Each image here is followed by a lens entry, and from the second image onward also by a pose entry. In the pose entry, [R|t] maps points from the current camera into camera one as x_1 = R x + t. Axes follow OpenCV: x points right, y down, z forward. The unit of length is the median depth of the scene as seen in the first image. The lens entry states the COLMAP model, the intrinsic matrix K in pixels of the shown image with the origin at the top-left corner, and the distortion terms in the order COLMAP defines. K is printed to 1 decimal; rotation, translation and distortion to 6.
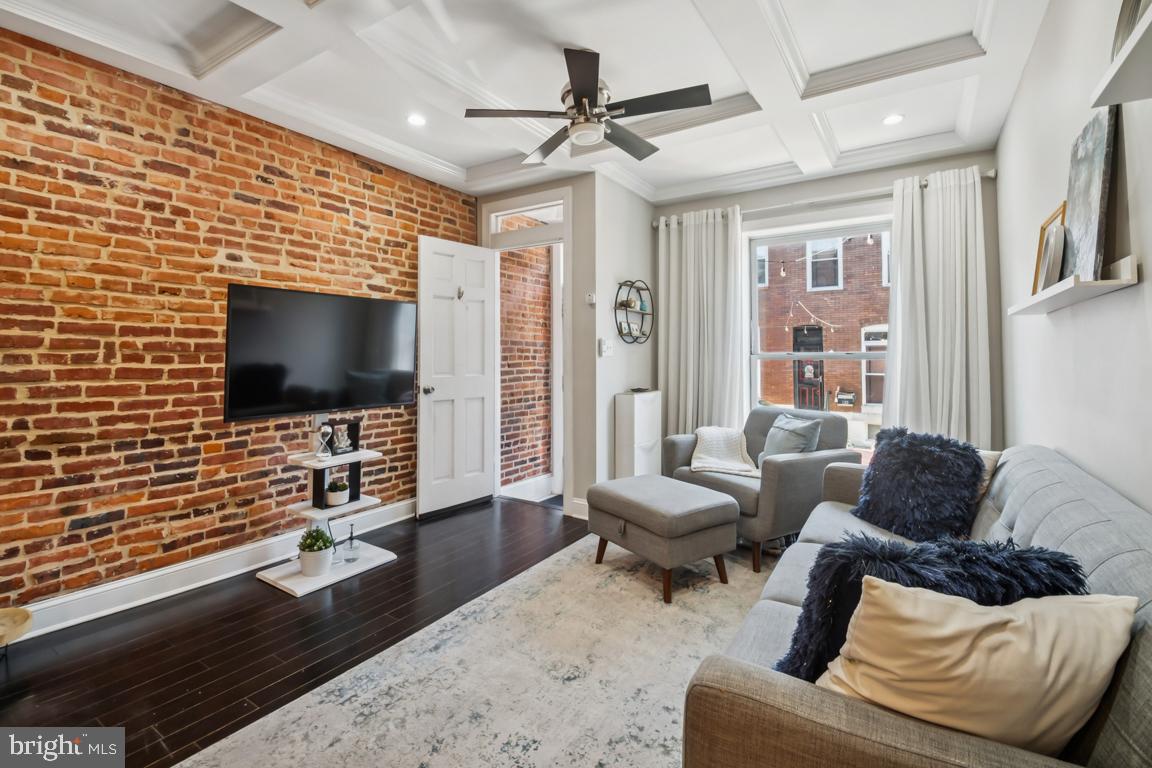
lens RADIAL K [[534.0, 0, 557.7], [0, 534.0, 360.7], [0, 0, 1]] dist [-0.014645, -0.000279]
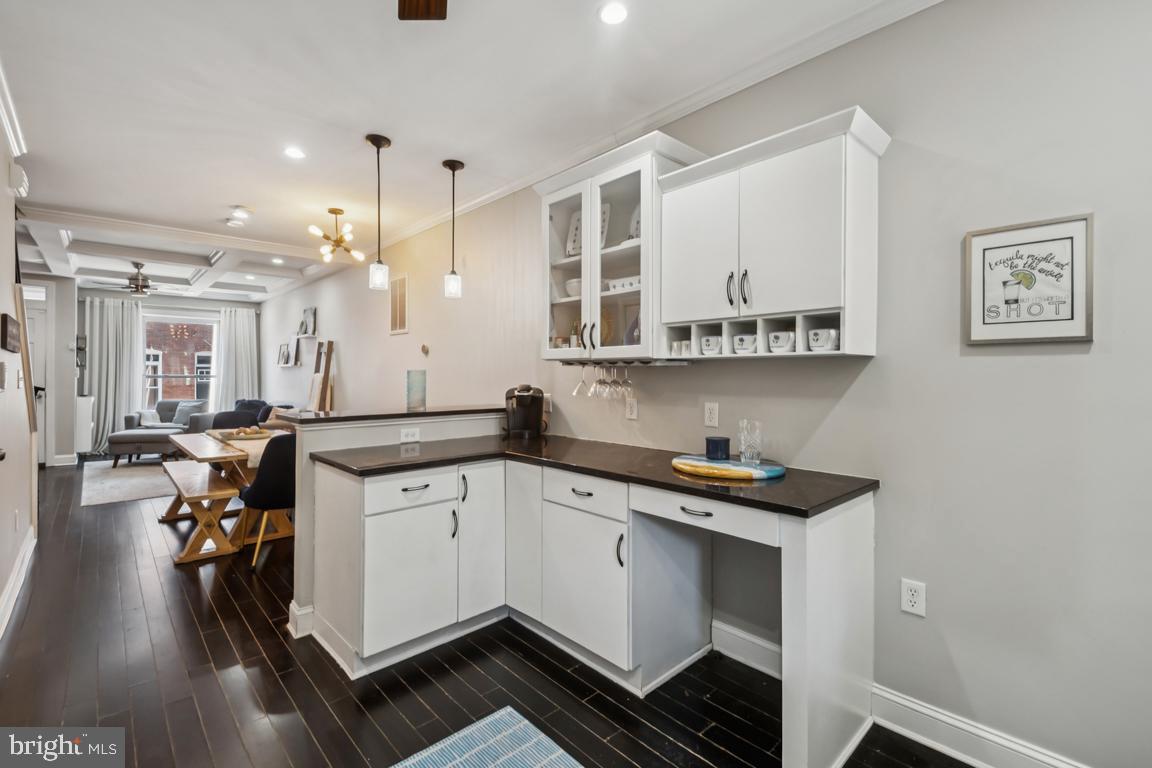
lens RADIAL K [[512.6, 0, 580.6], [0, 512.6, 378.1], [0, 0, 1]] dist [0.015104, -0.006289]
pose [[0.224607, 0.003076, 0.974444, -1.255734], [-0.009891, 0.999951, -0.000876, -0.018950], [-0.974399, -0.009441, 0.224627, -1.105253]]
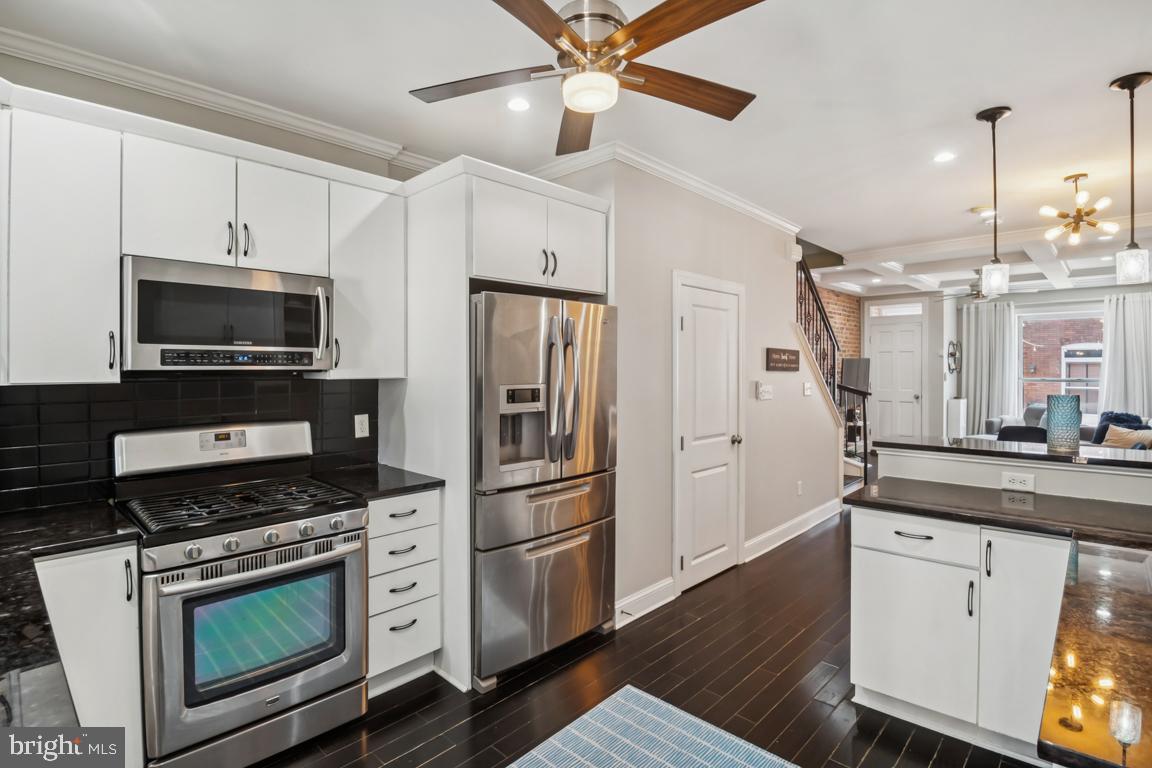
lens RADIAL K [[600.5, 0, 580.4], [0, 600.5, 375.0], [0, 0, 1]] dist [0.006338, 0.000420]
pose [[0.991656, 0.006738, -0.128737, -0.979862], [-0.004537, 0.999839, 0.017379, -0.062749], [0.128834, -0.016650, 0.991526, -1.430861]]
